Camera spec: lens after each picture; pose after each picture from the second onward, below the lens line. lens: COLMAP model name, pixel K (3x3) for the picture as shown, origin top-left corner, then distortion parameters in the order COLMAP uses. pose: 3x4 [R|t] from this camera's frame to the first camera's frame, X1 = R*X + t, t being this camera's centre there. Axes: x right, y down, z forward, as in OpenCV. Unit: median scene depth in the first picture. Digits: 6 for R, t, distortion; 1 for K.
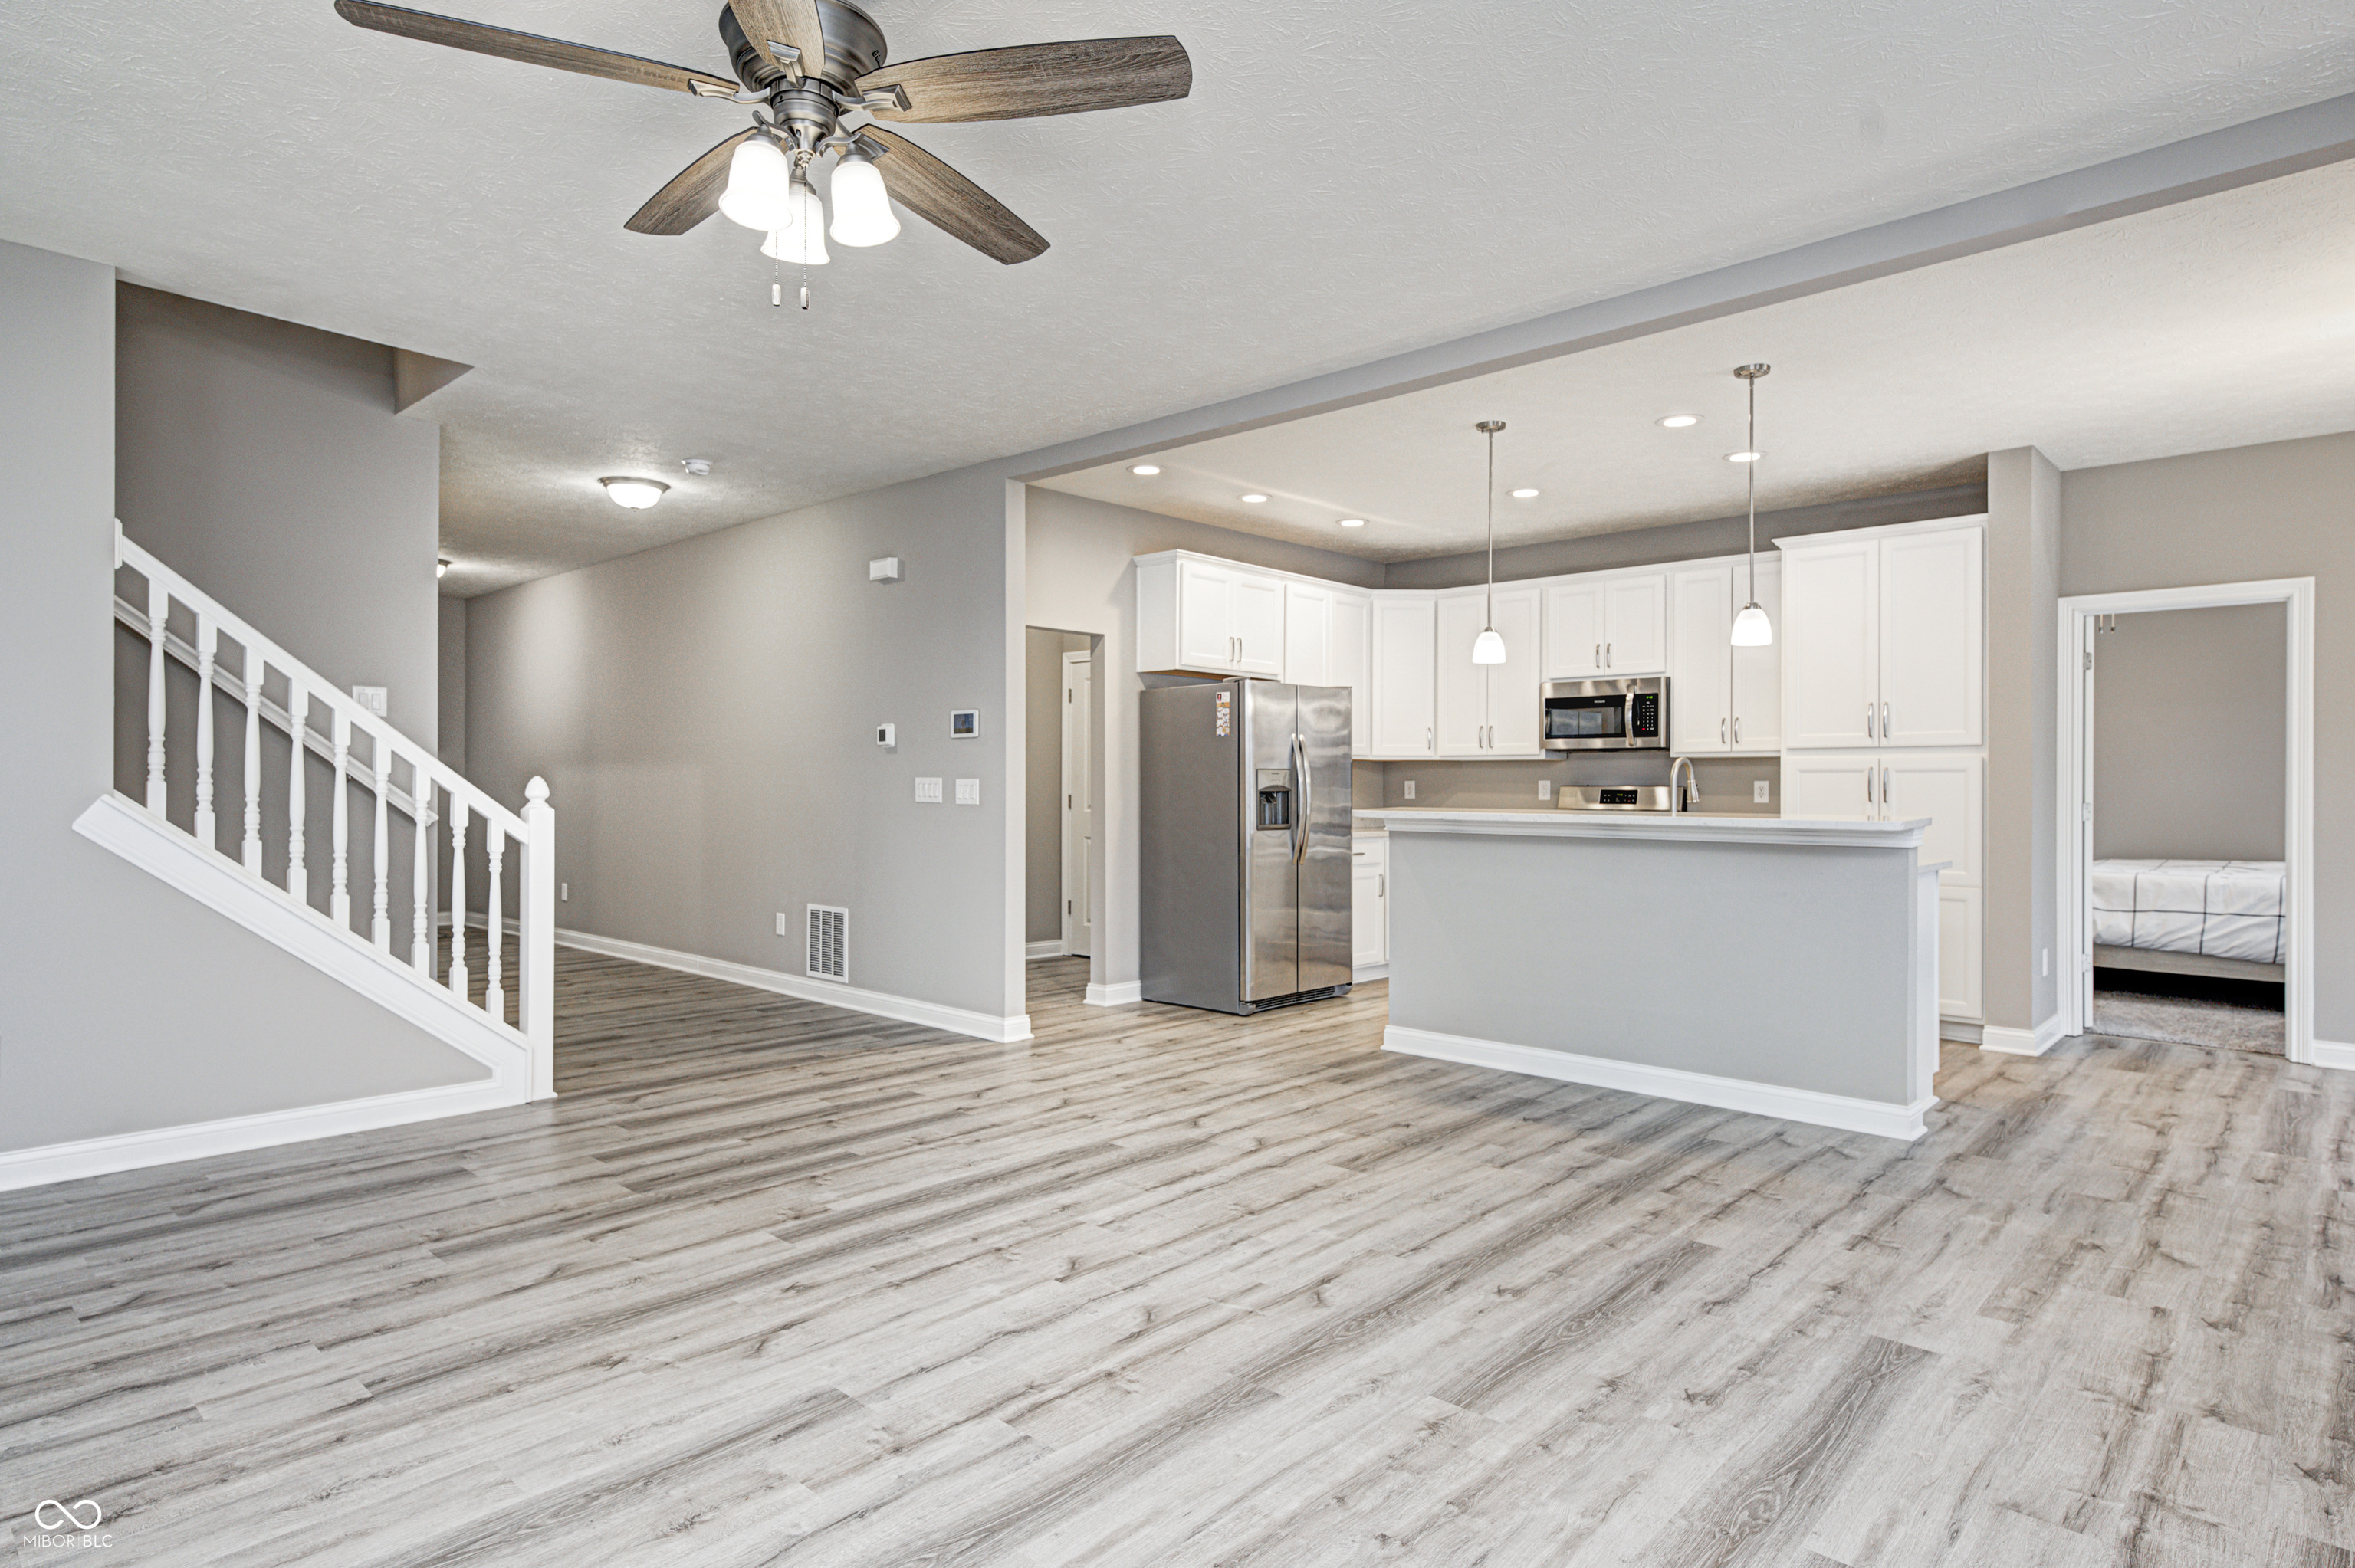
lens RADIAL K [[1274.0, 0, 1177.5], [0, 1274.0, 784.0], [0, 0, 1]] dist [0.011532, 0.001254]
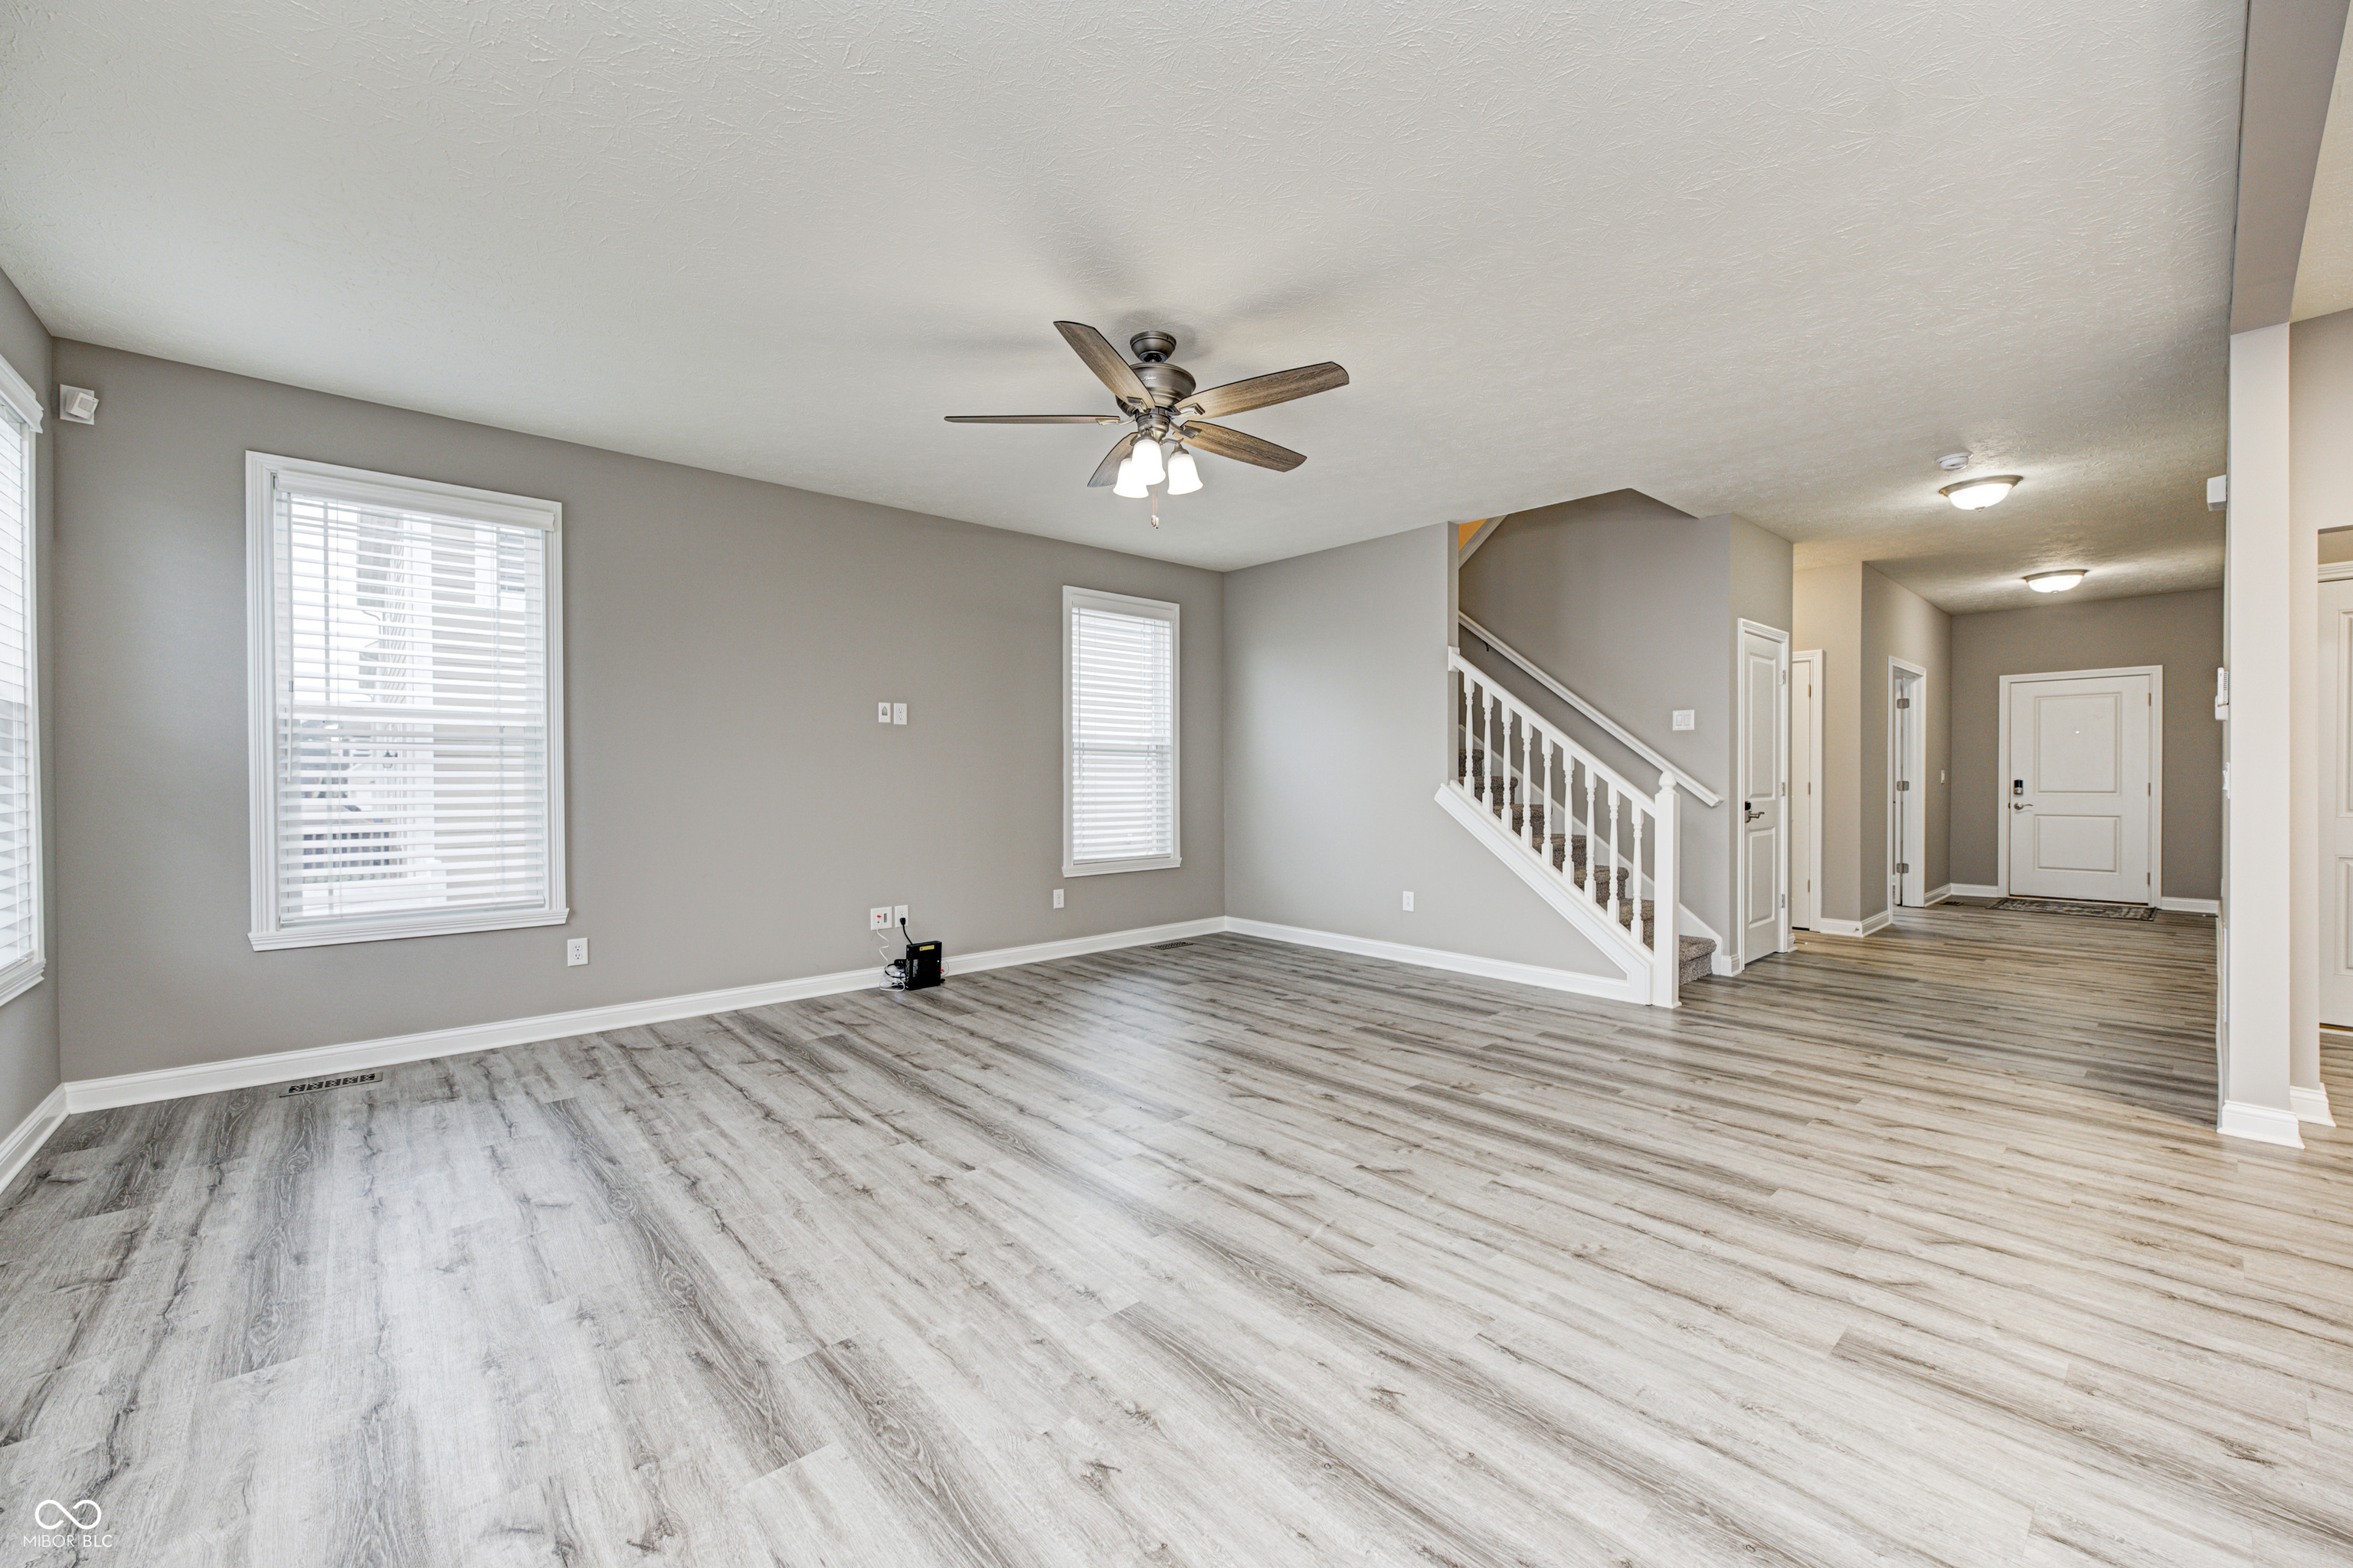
lens RADIAL K [[922.0, 0, 1176.9], [0, 922.0, 786.9], [0, 0, 1]] dist [-0.004235, 0.002287]
pose [[-0.095479, 0.004185, -0.995423, 0.647810], [0.006937, 0.999970, 0.003538, 0.005474], [0.995407, -0.006568, -0.095505, 0.705062]]
